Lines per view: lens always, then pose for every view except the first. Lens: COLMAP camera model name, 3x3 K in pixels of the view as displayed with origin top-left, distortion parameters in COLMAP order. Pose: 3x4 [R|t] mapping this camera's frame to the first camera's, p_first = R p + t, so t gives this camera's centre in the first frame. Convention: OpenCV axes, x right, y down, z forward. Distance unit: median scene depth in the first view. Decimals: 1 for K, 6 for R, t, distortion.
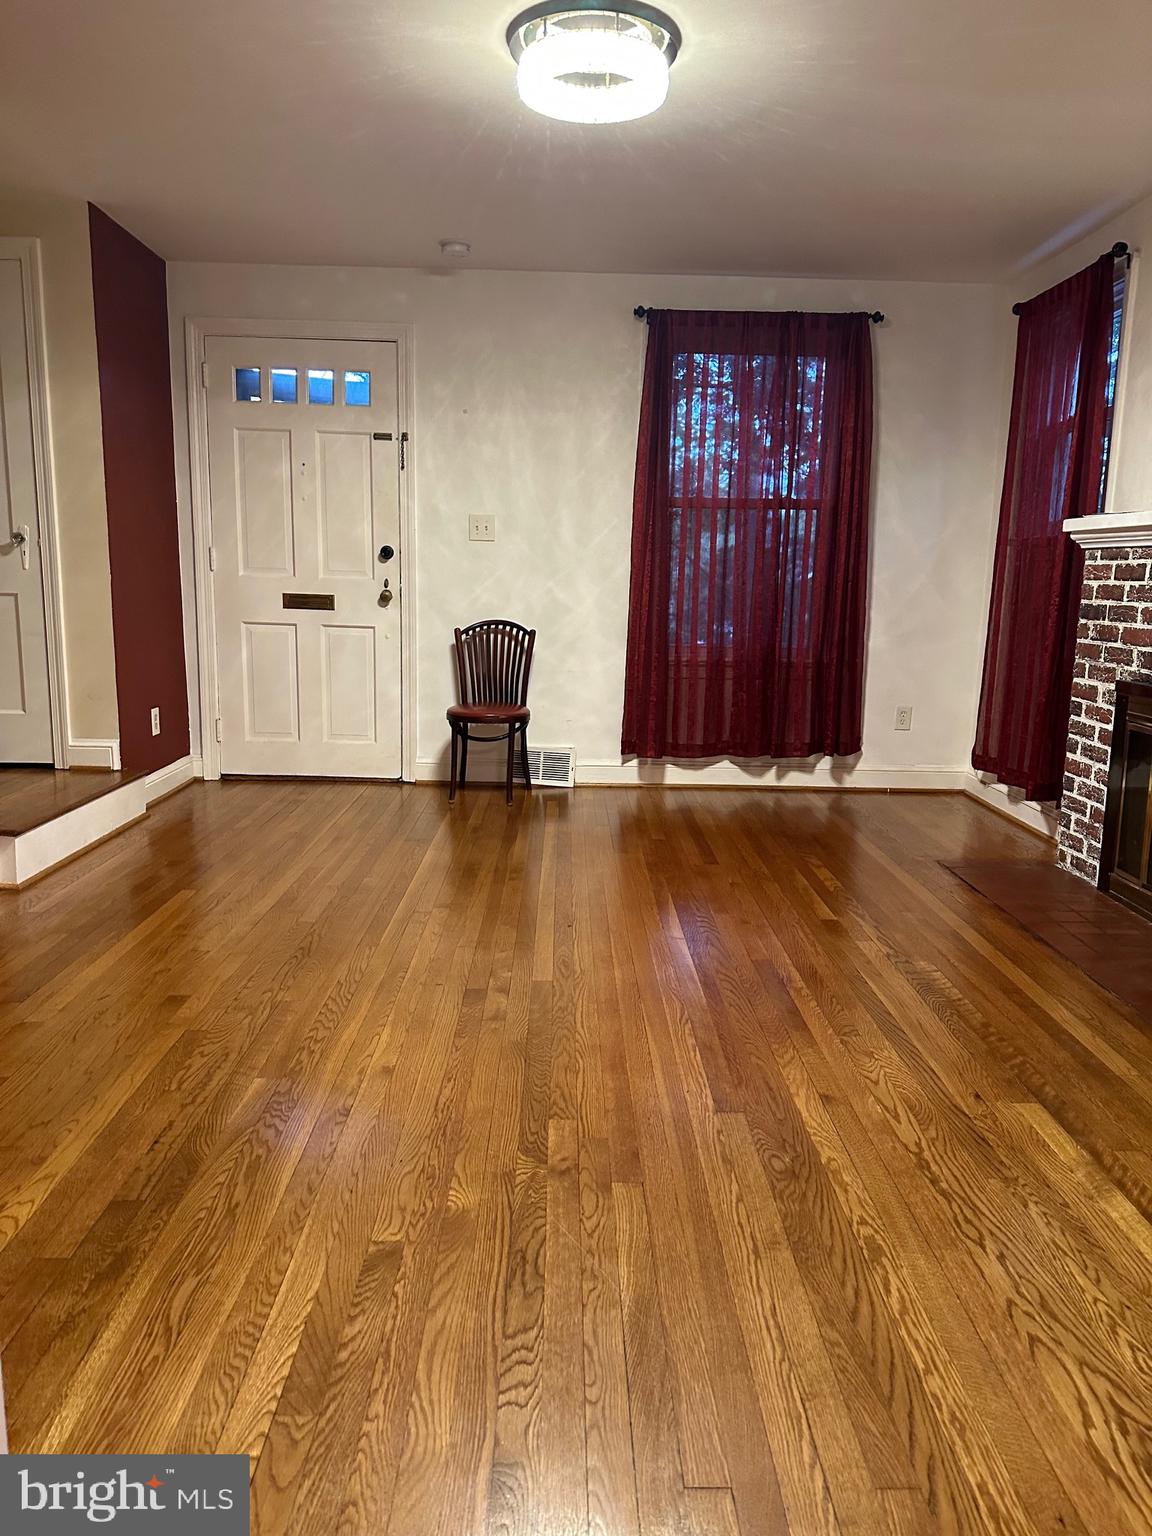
lens RADIAL K [[1081.6, 0, 588.9], [0, 1081.6, 774.0], [0, 0, 1]] dist [0.062210, -0.090469]
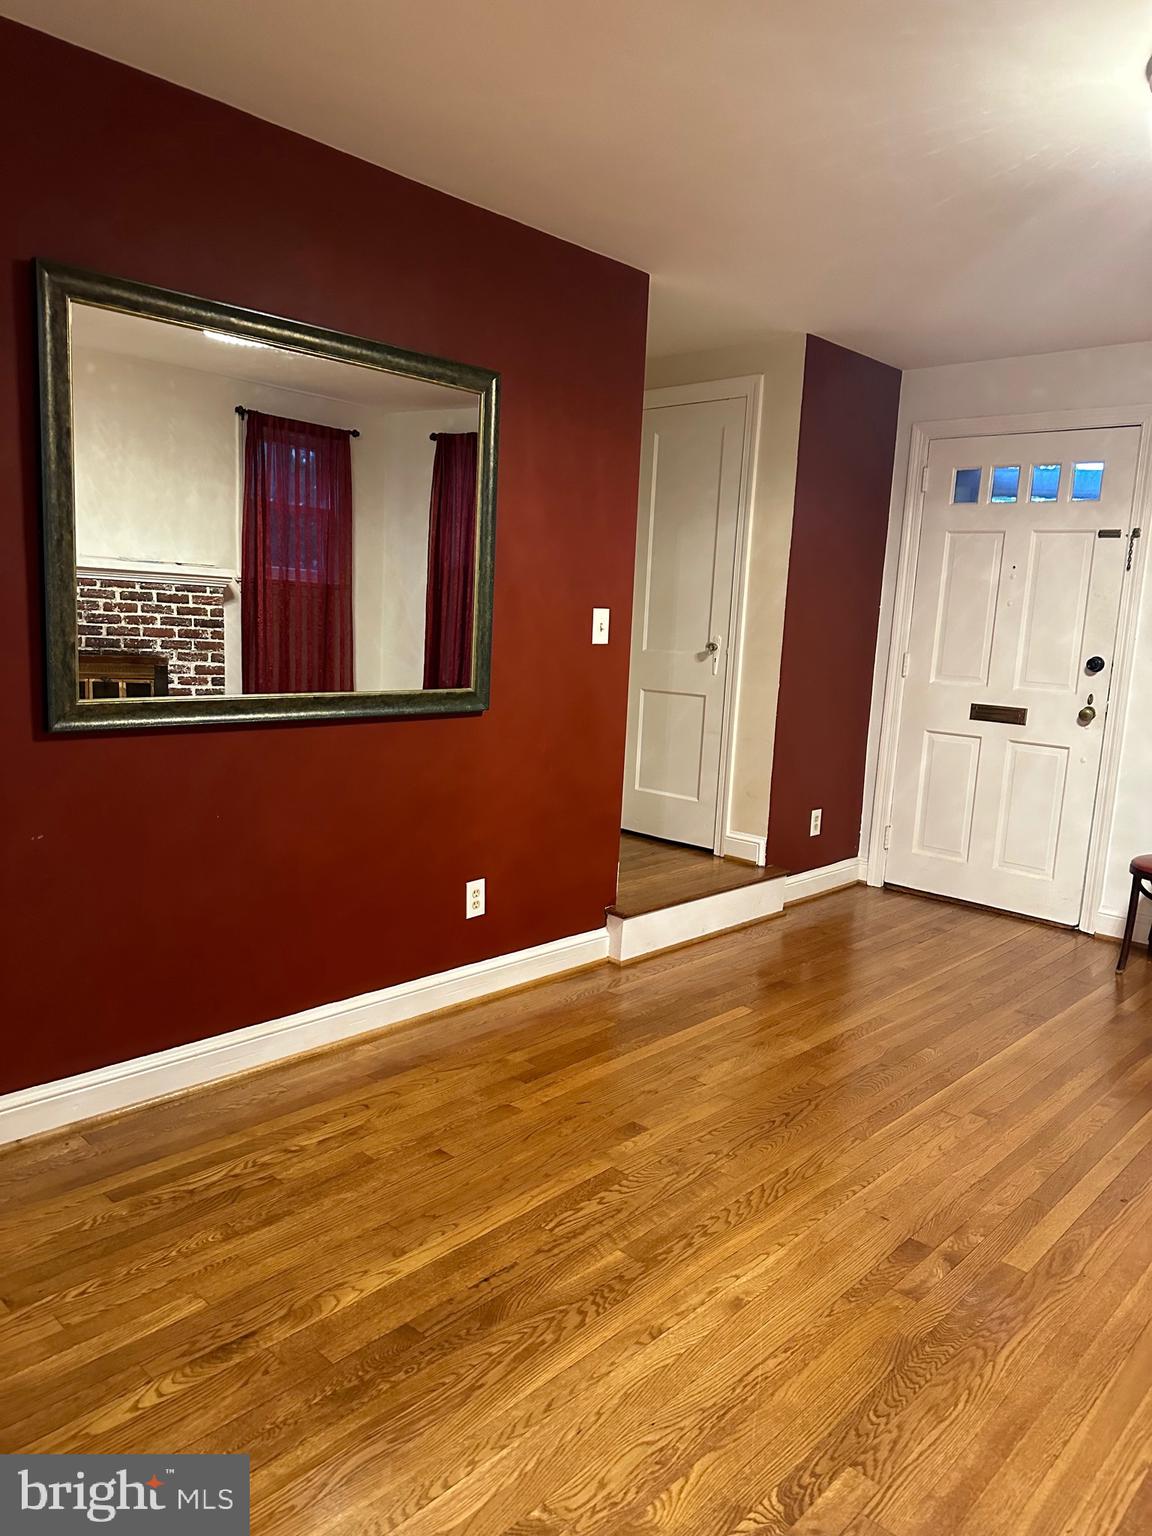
lens RADIAL K [[1081.6, 0, 571.7], [0, 1081.6, 770.7], [0, 0, 1]] dist [0.062210, -0.090469]
pose [[0.704623, 0.120470, -0.699281, 0.183484], [-0.154270, 0.987919, 0.014747, -0.095138], [0.692609, 0.097487, 0.714695, 0.140025]]
